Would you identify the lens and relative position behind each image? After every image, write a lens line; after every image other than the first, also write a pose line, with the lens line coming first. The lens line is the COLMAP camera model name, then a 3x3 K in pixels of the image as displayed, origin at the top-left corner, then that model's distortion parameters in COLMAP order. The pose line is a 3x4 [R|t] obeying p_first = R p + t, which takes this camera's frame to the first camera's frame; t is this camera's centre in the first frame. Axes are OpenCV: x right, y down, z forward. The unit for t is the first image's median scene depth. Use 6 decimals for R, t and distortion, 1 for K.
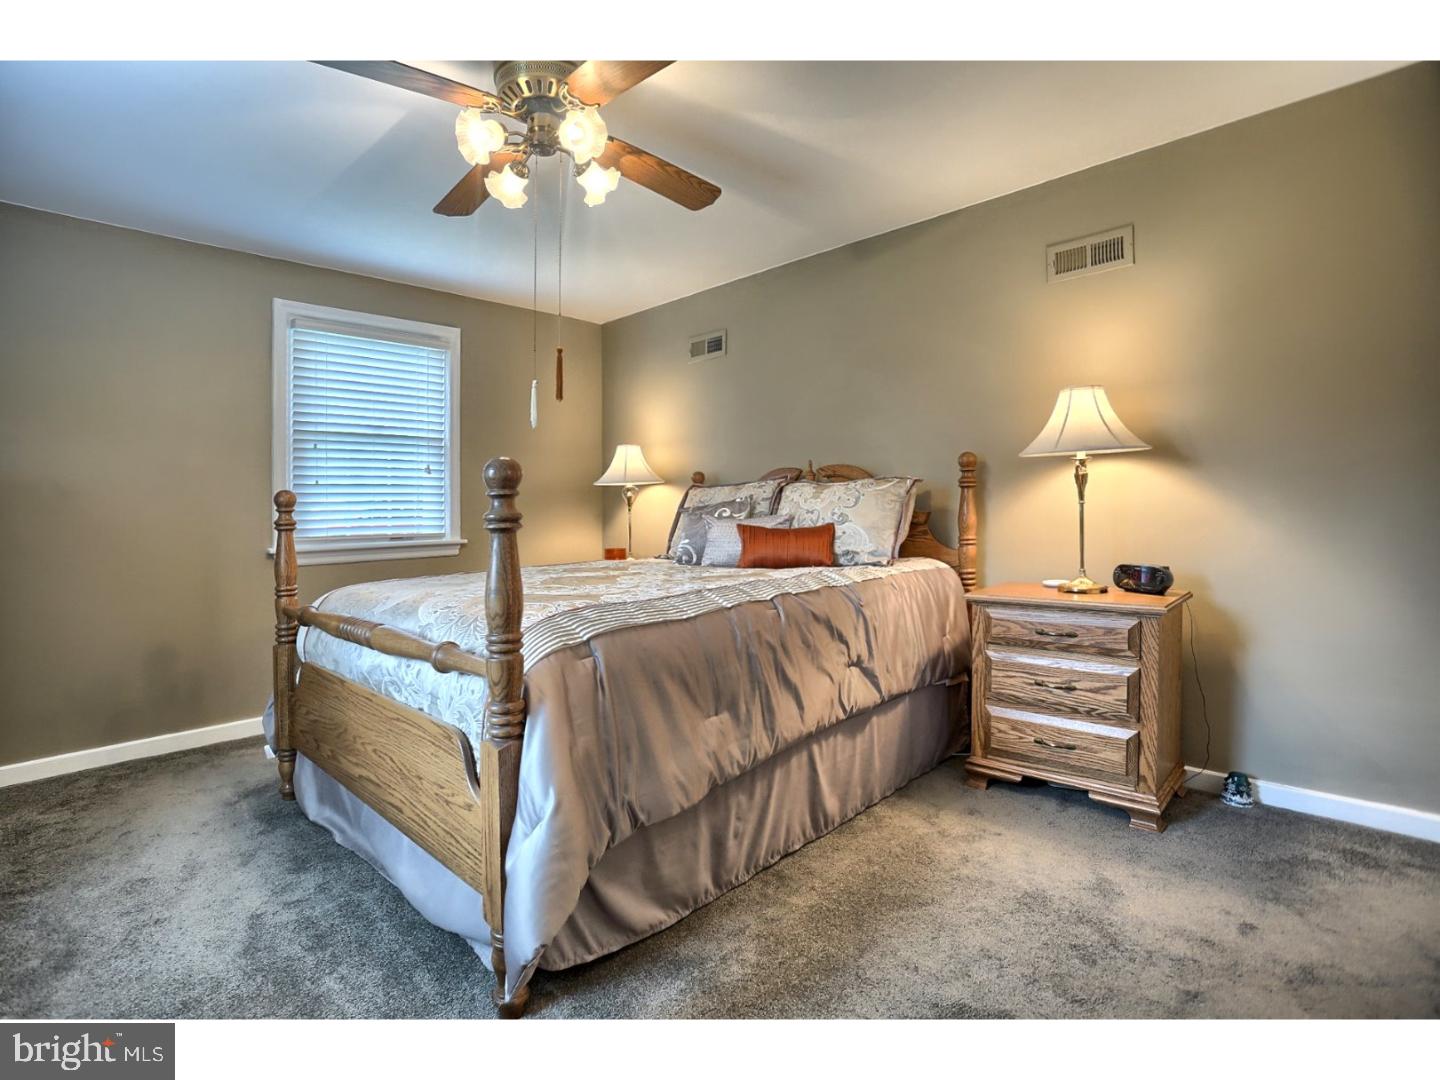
lens RADIAL K [[707.2, 0, 720.0], [0, 707.2, 540.0], [0, 0, 1]] dist [0.001121, 0.001159]
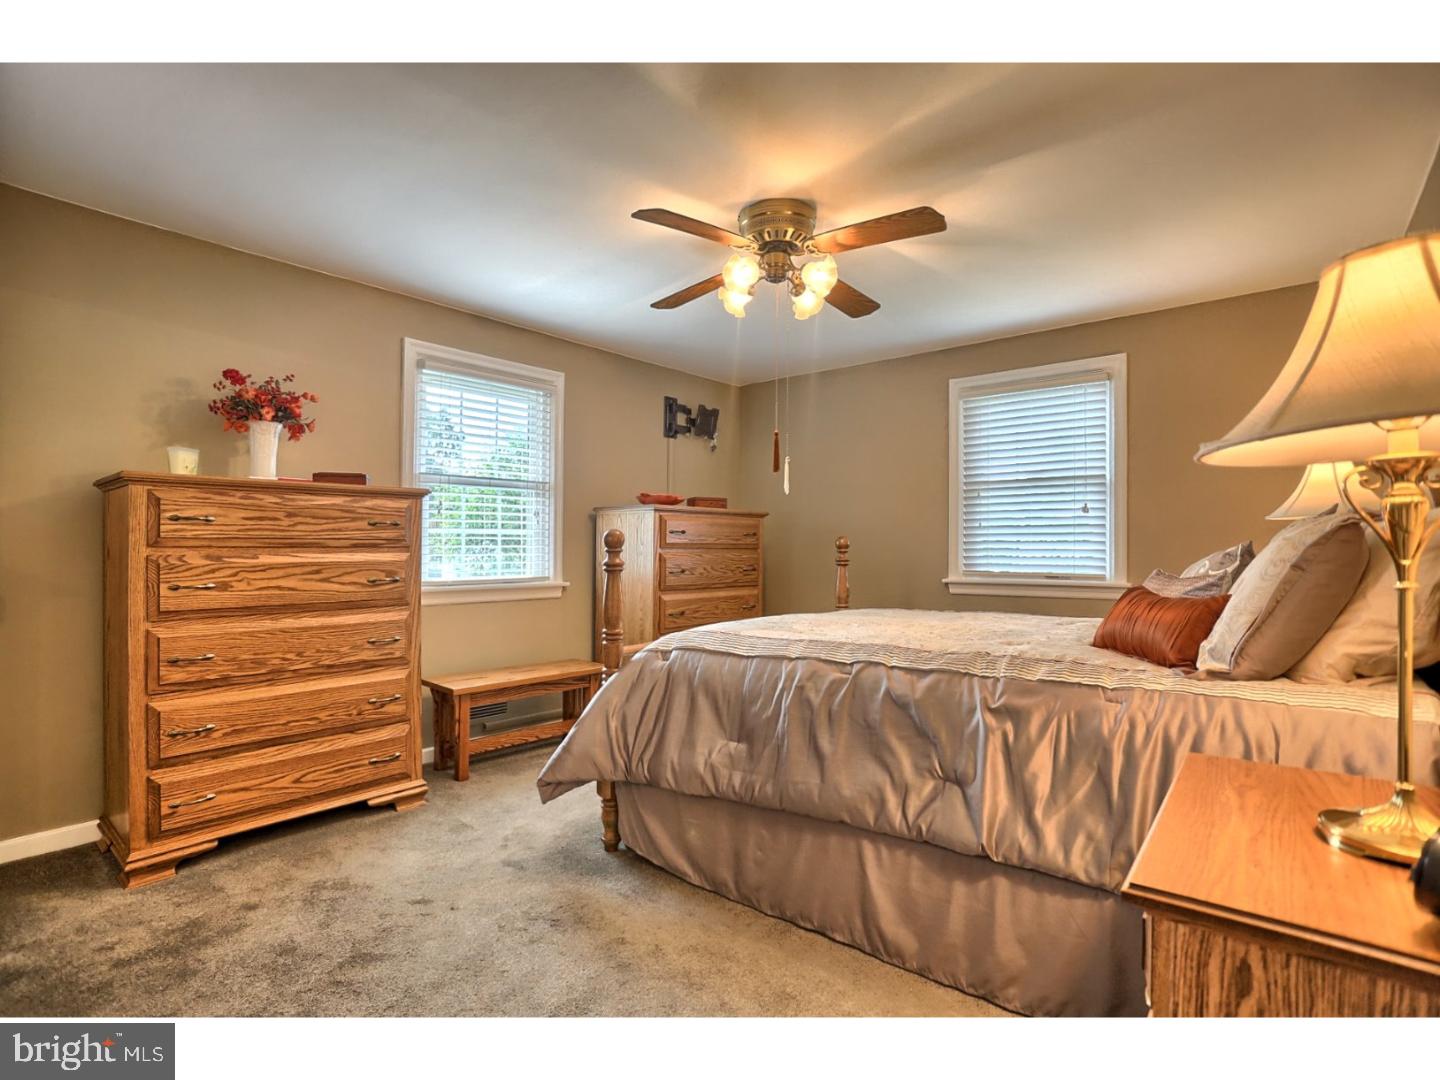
lens RADIAL K [[764.9, 0, 720.0], [0, 764.9, 540.0], [0, 0, 1]] dist [0.000704, 0.000325]
pose [[0.036105, 0.015004, -0.999235, 0.725010], [-0.040963, 0.999069, 0.013521, -0.057612], [0.998508, 0.040443, 0.036686, 0.533758]]
